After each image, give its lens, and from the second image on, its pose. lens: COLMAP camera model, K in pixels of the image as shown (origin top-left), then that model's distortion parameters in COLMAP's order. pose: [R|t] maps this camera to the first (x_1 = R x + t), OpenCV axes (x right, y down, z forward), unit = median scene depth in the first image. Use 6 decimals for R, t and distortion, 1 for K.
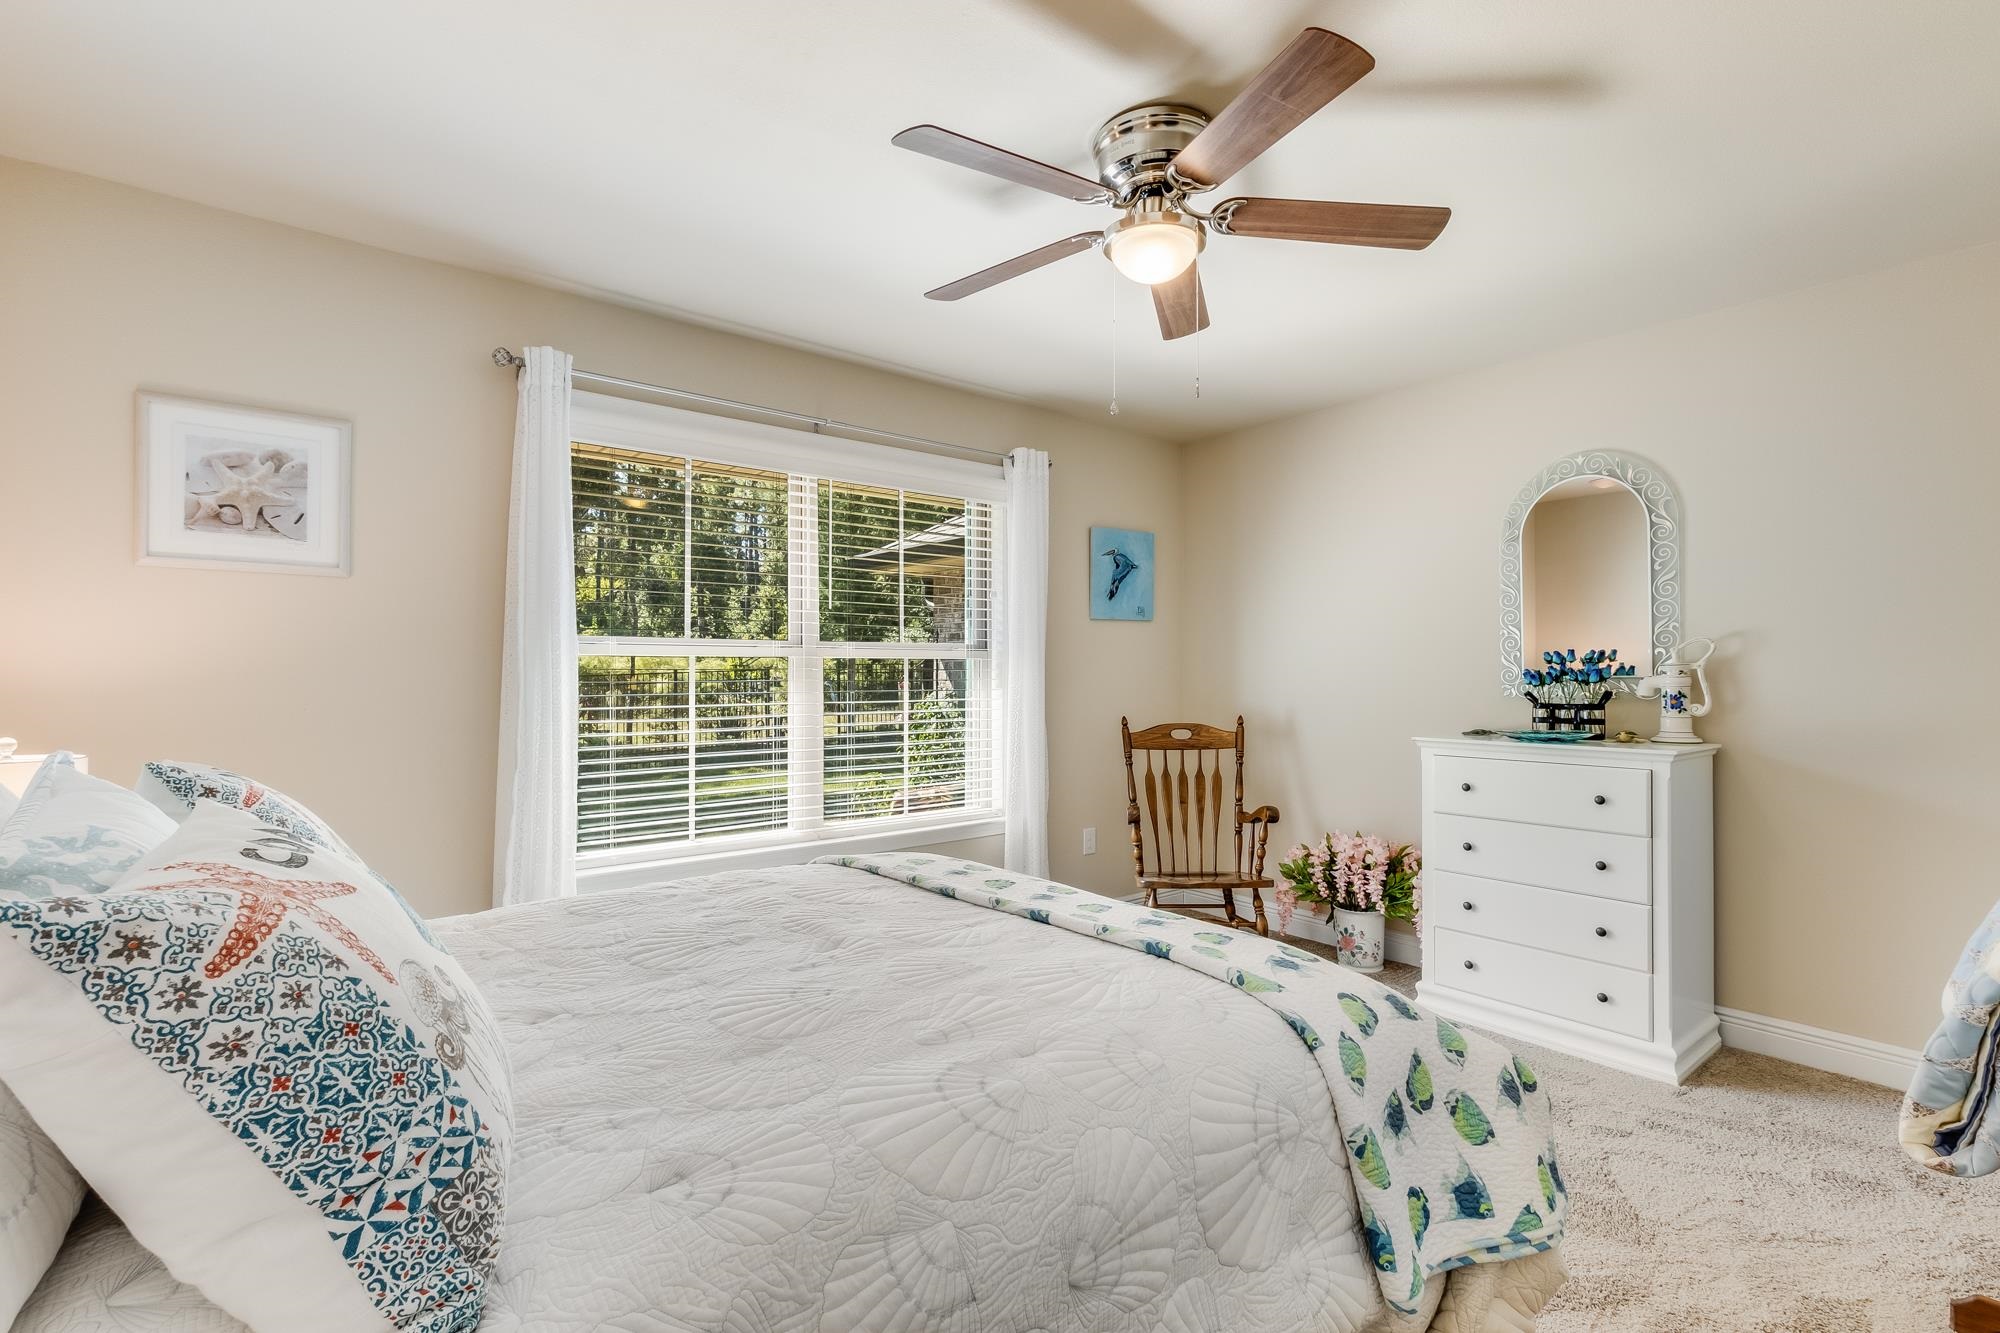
lens RADIAL K [[911.8, 0, 1009.8], [0, 911.8, 666.7], [0, 0, 1]] dist [0.005088, -0.001410]
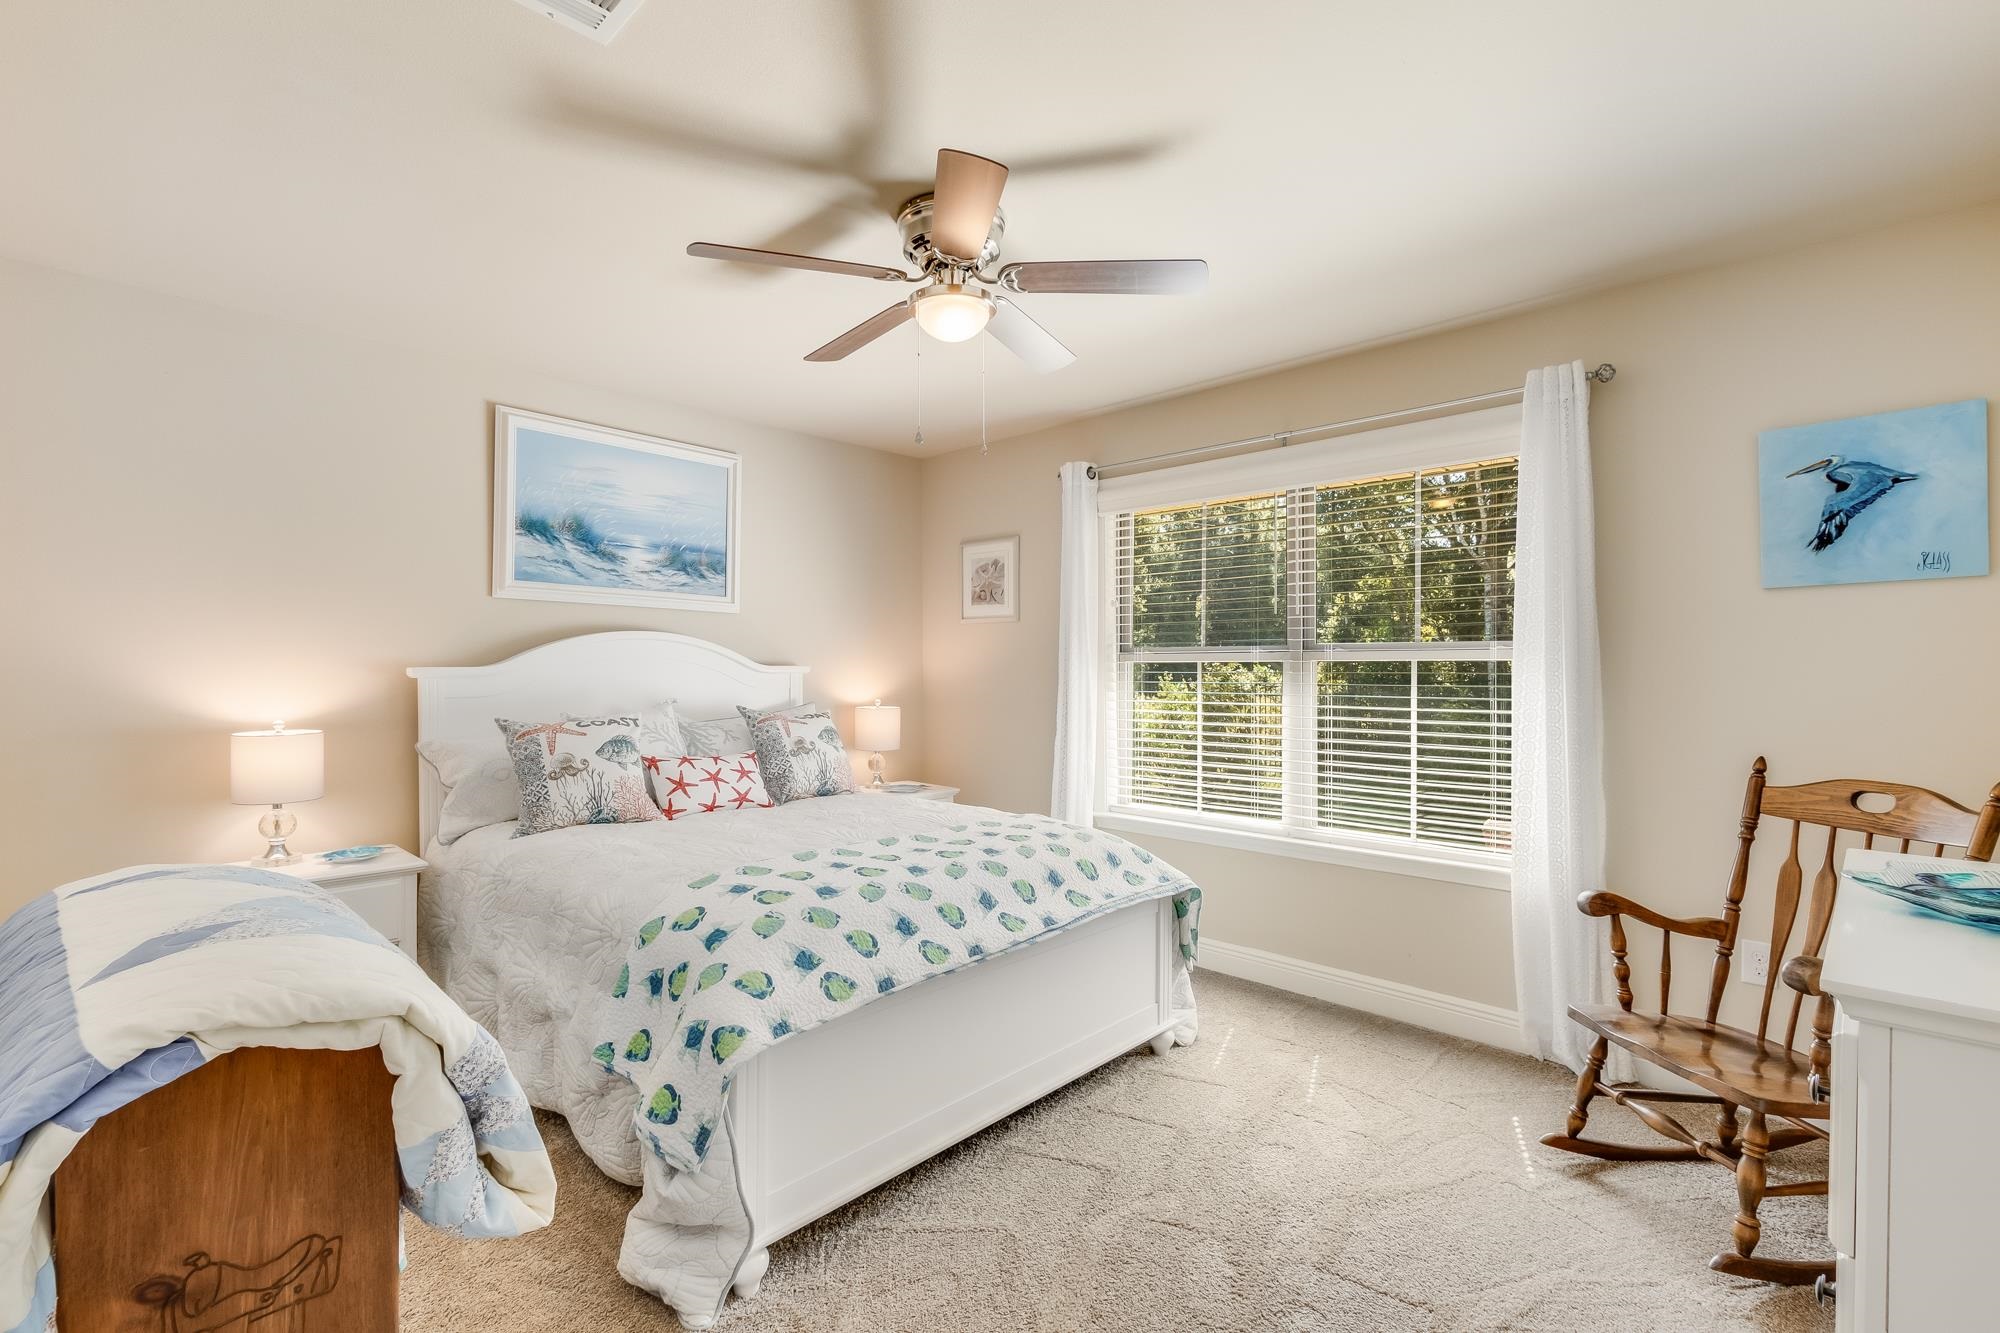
lens RADIAL K [[911.8, 0, 1009.4], [0, 911.8, 671.2], [0, 0, 1]] dist [0.005088, -0.001410]
pose [[0.128646, 0.003671, -0.991684, 0.836714], [0.006827, 0.999966, 0.004587, -0.006585], [0.991667, -0.007360, 0.128616, 0.589539]]
